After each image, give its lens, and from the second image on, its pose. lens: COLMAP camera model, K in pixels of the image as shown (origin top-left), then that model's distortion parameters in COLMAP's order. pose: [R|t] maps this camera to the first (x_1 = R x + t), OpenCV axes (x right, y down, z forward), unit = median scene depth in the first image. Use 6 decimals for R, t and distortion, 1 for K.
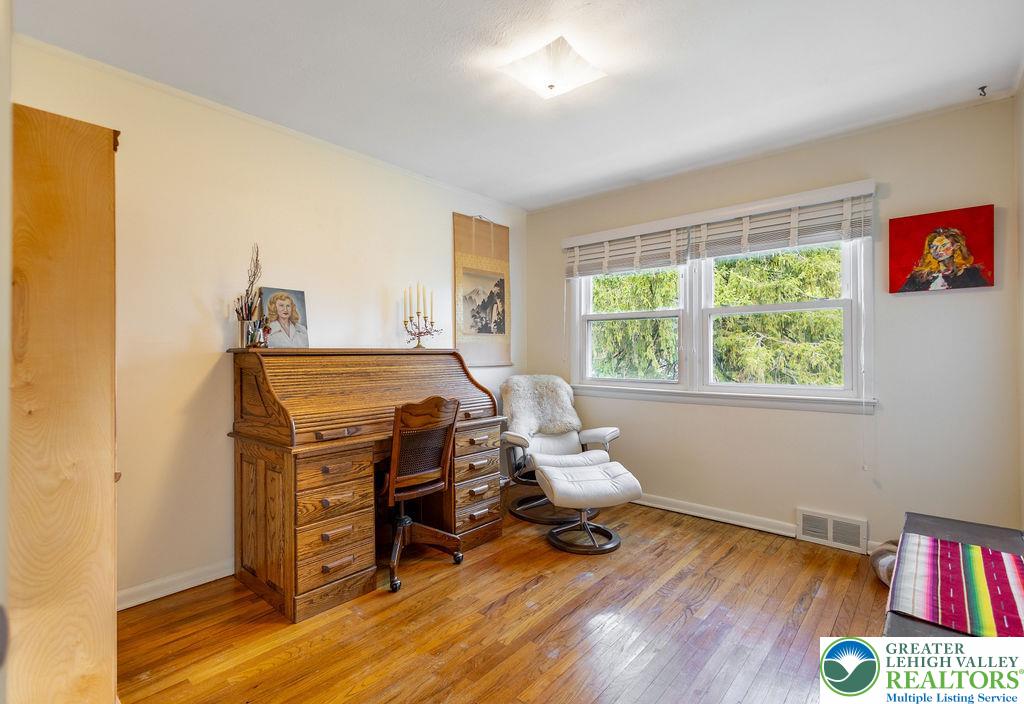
lens RADIAL K [[488.9, 0, 493.9], [0, 488.9, 351.8], [0, 0, 1]] dist [0.002034, 0.000246]
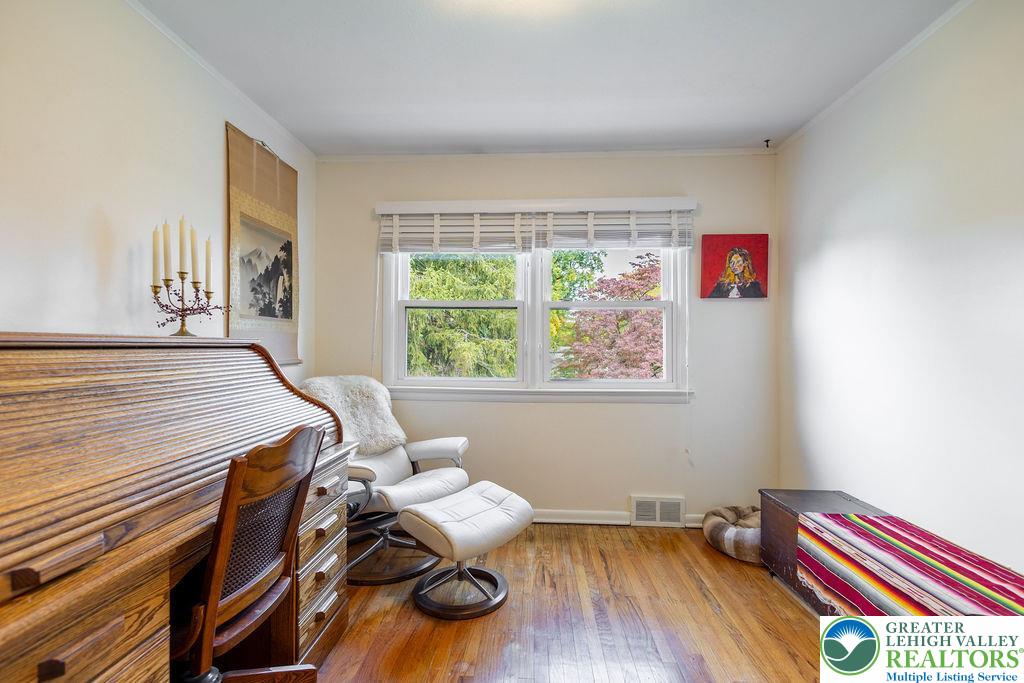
lens RADIAL K [[467.9, 0, 511.7], [0, 467.9, 342.6], [0, 0, 1]] dist [0.011775, -0.004383]
pose [[0.777339, 0.013916, 0.628928, -0.198828], [-0.009420, 0.999901, -0.010481, 0.001896], [-0.629011, 0.002223, 0.777393, 0.342225]]
